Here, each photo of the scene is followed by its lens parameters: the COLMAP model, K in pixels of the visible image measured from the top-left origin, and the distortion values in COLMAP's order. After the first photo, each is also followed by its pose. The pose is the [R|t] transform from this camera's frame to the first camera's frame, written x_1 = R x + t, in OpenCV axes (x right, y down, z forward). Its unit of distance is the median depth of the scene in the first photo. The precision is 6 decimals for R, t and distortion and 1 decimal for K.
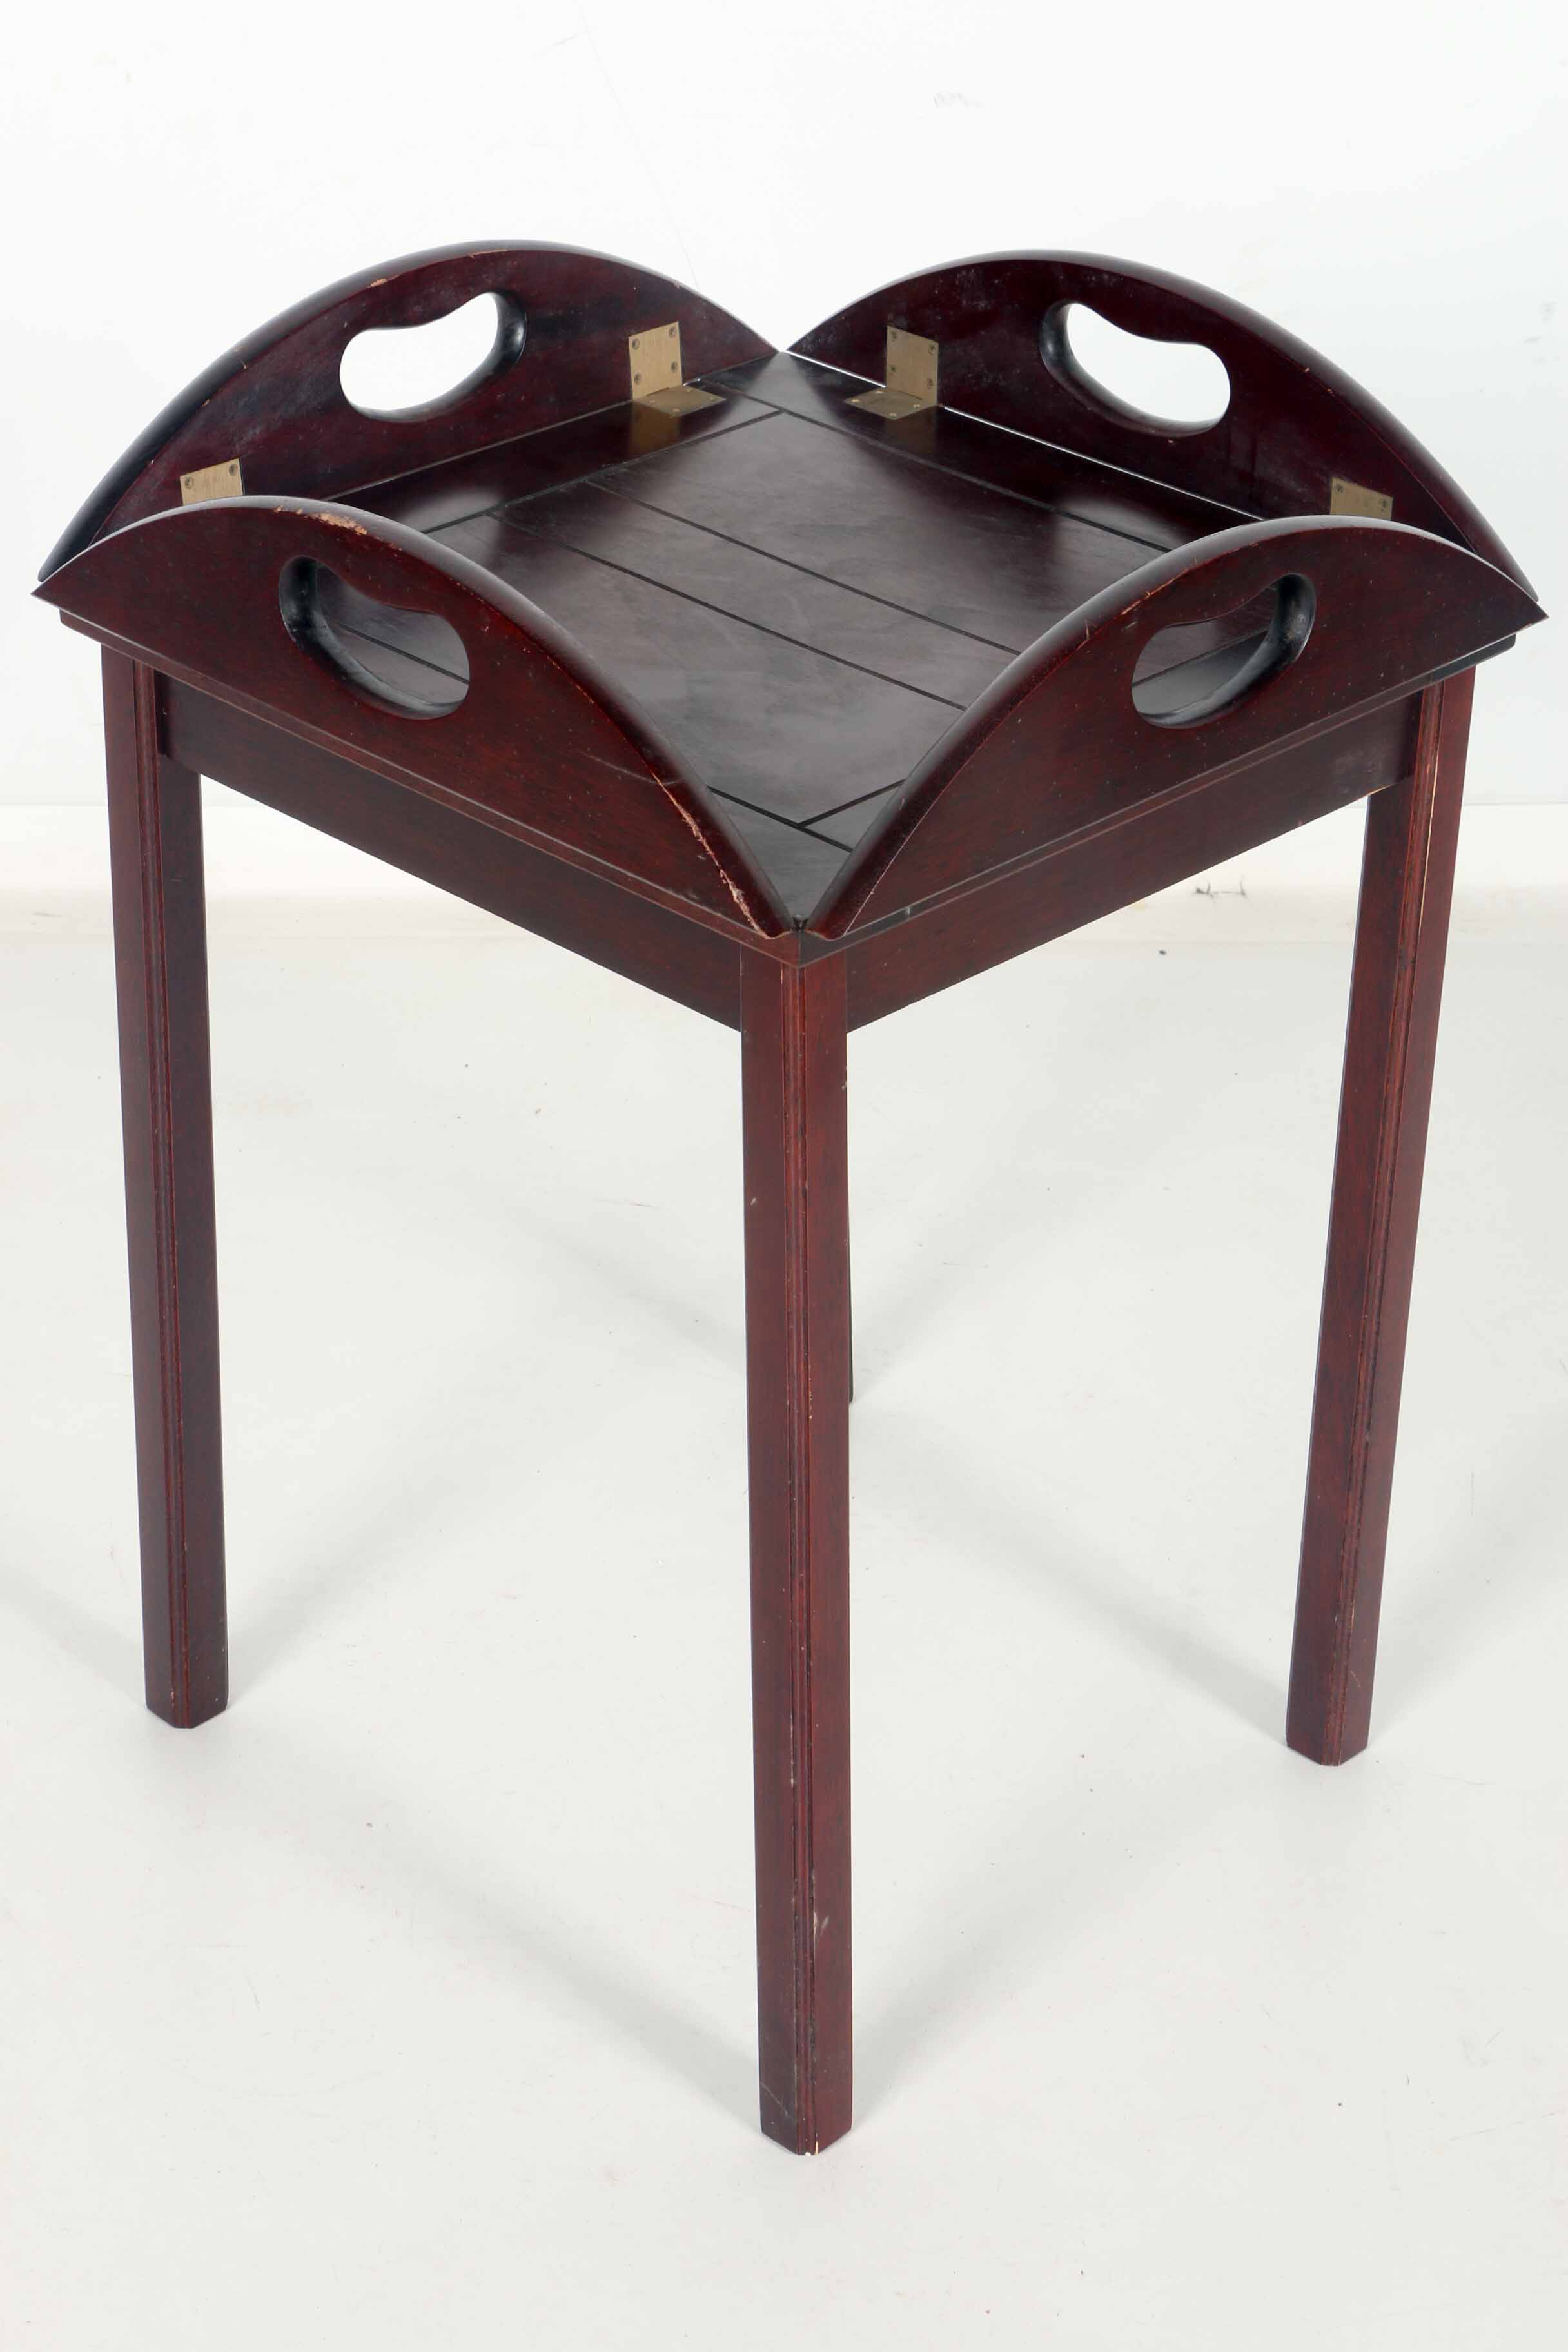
lens RADIAL K [[4694.0, 0, 784.0], [0, 4694.0, 1176.0], [0, 0, 1]] dist [0.312712, 0.009924]
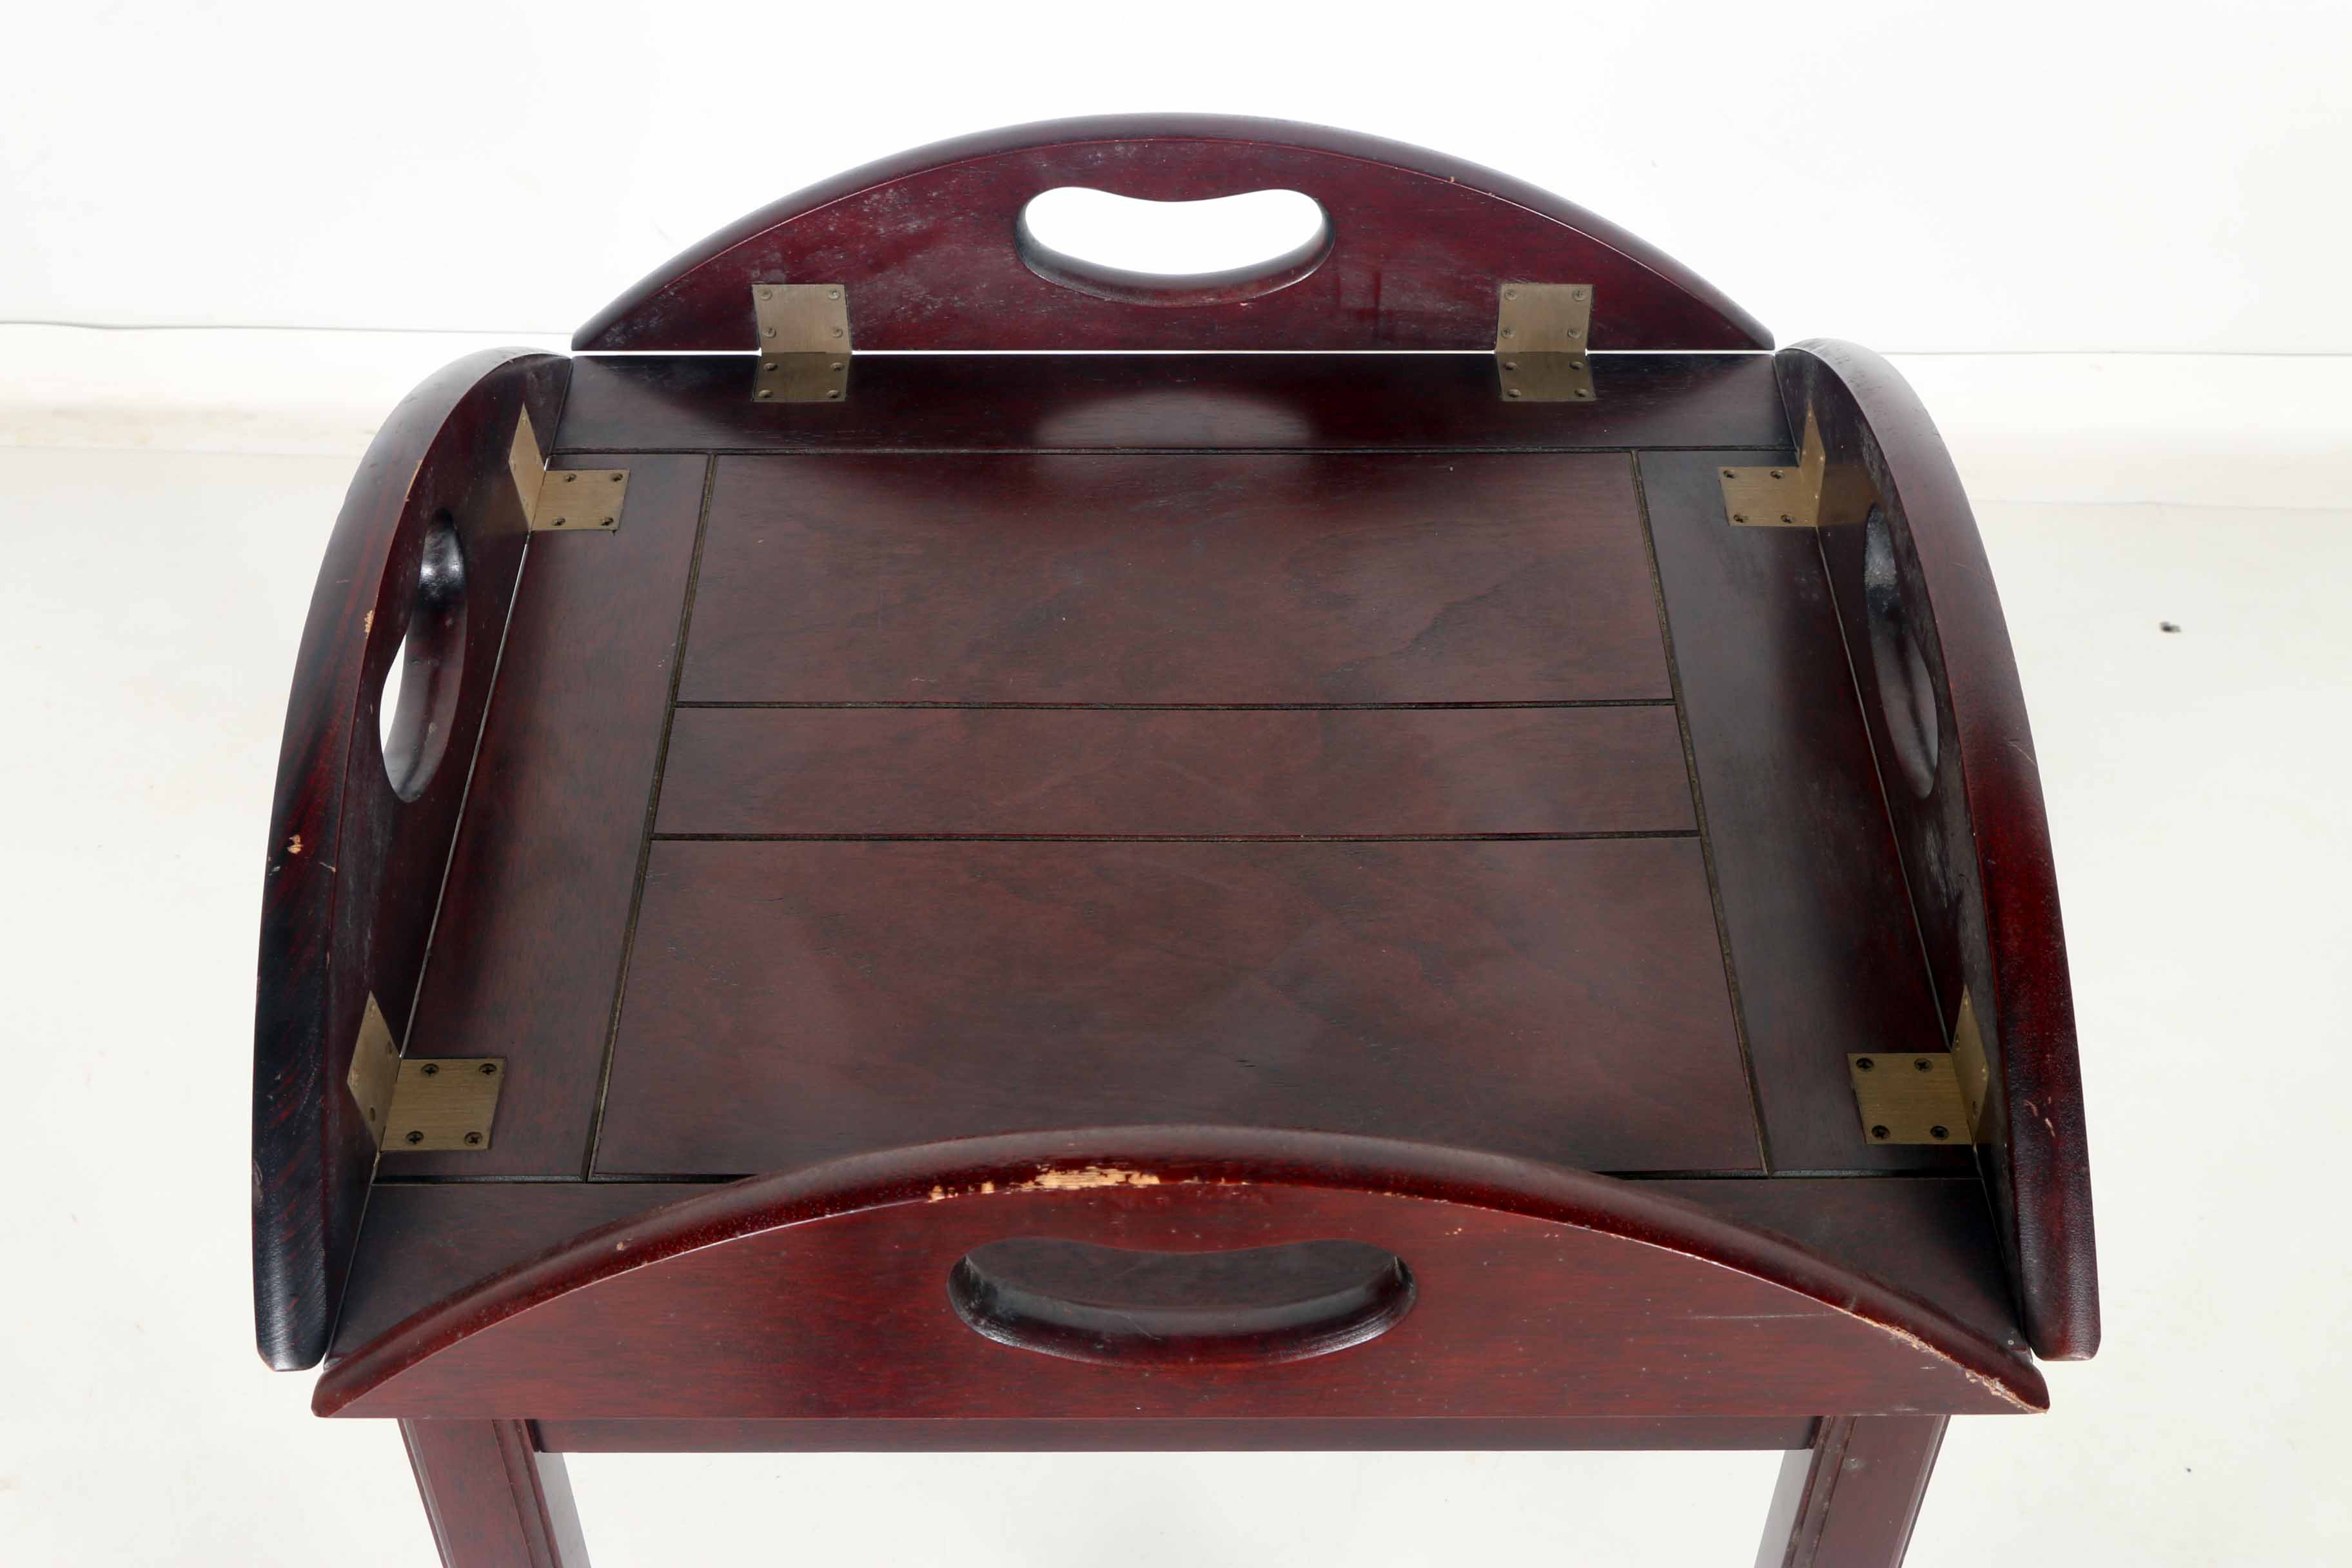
lens RADIAL K [[3018.6, 0, 1176.0], [0, 3018.6, 784.0], [0, 0, 1]] dist [0.000650, -0.001028]
pose [[0.709591, -0.503222, 0.493202, -0.211584], [0.355272, 0.859995, 0.366322, -0.268722], [-0.608492, -0.084718, 0.789025, 0.585959]]
